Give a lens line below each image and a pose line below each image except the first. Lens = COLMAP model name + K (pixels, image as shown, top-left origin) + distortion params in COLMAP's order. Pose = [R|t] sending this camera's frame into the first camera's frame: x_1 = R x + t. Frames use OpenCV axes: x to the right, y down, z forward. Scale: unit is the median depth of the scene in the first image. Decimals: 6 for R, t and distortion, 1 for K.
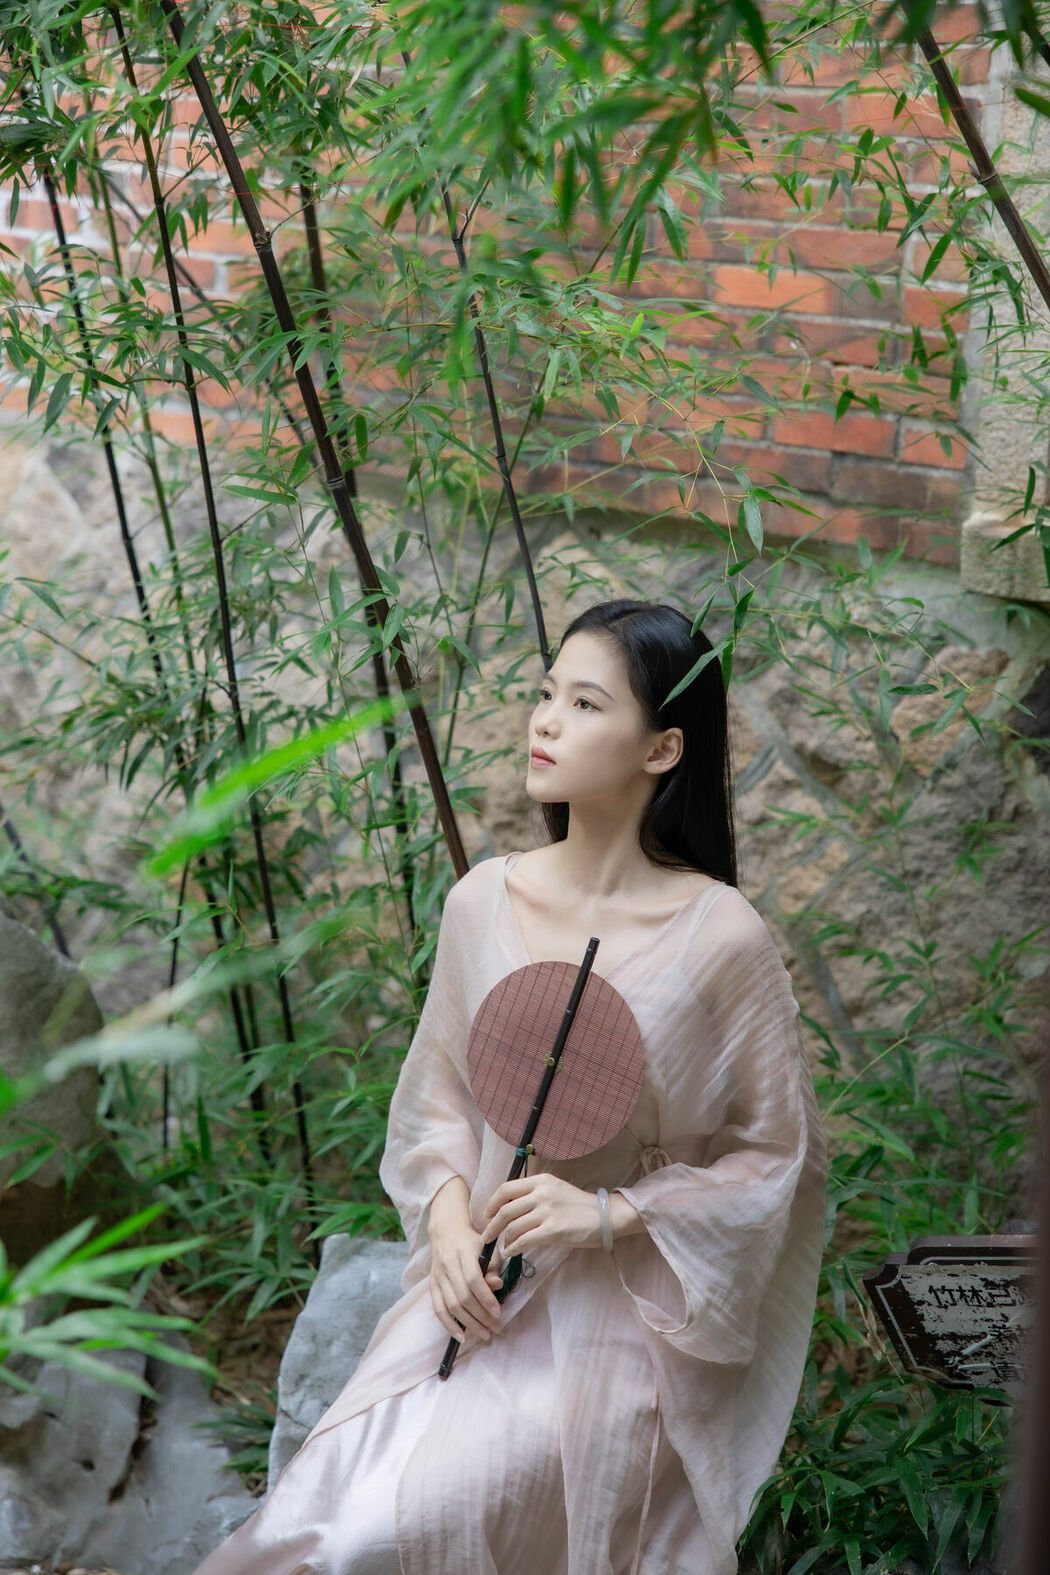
lens RADIAL K [[3036.1, 0, 526.8], [0, 3036.1, 793.9], [0, 0, 1]] dist [0.258415, 0.000000]
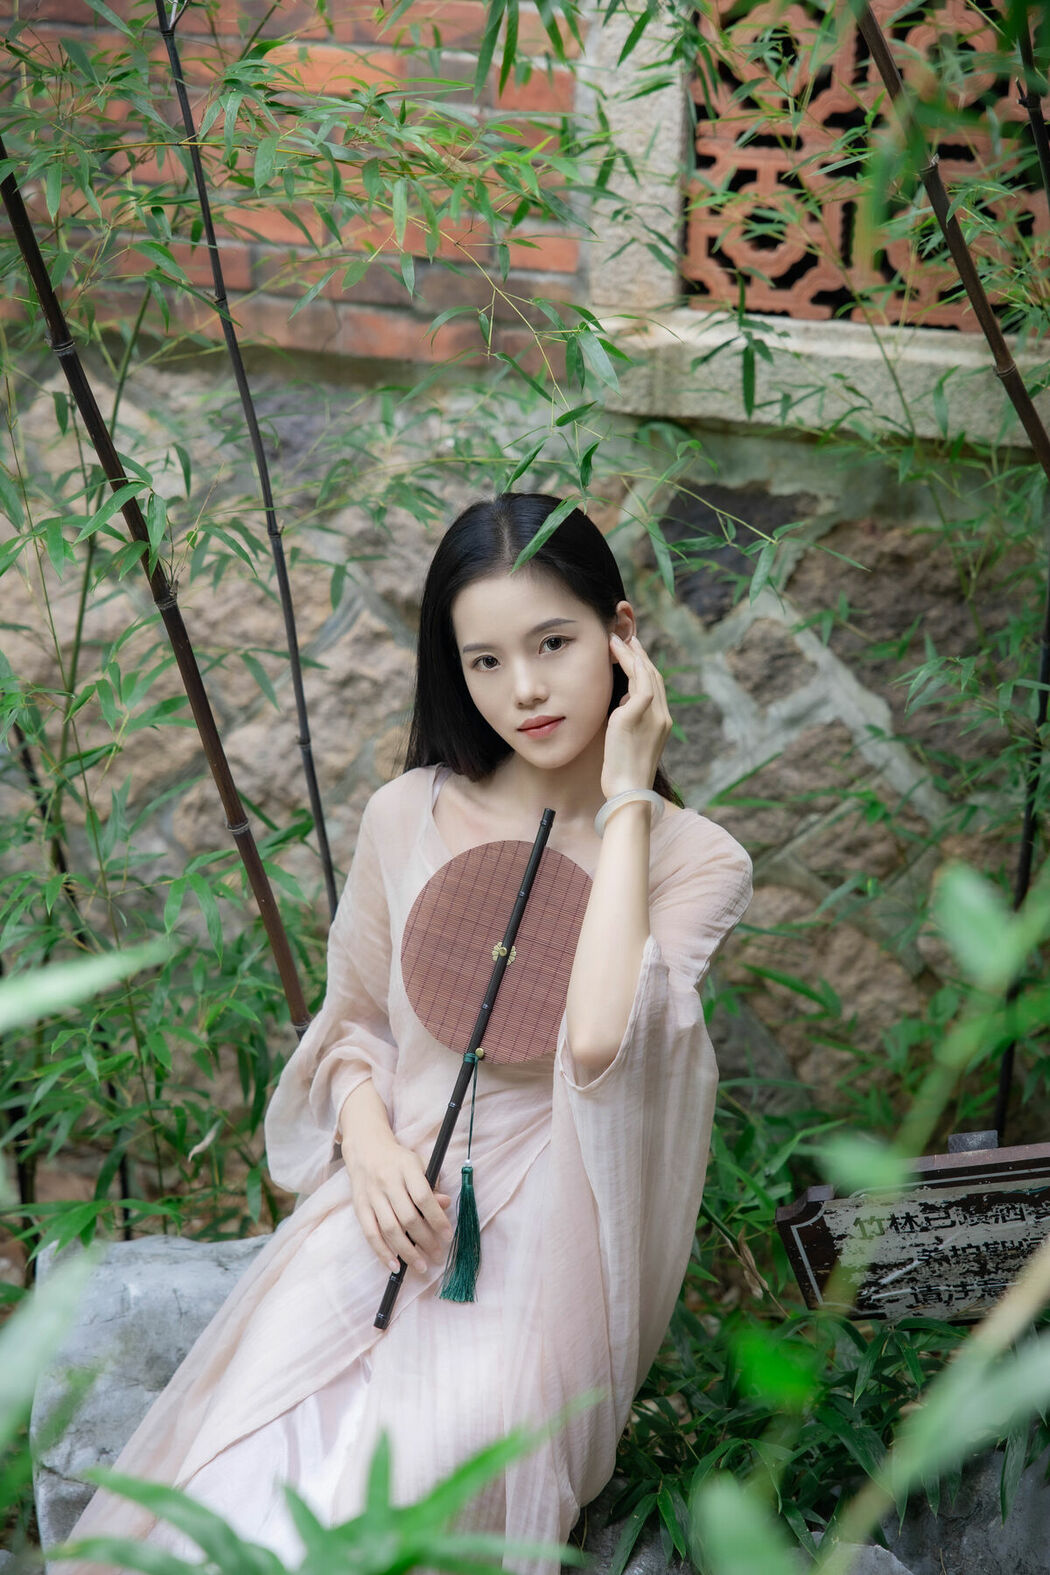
lens RADIAL K [[3036.1, 0, 523.7], [0, 3036.1, 780.5], [0, 0, 1]] dist [0.258415, 0.000000]
pose [[0.941284, -0.111561, 0.318650, -0.223836], [0.086128, 0.991946, 0.092866, -0.055501], [-0.326444, -0.059969, 0.943312, 0.196152]]
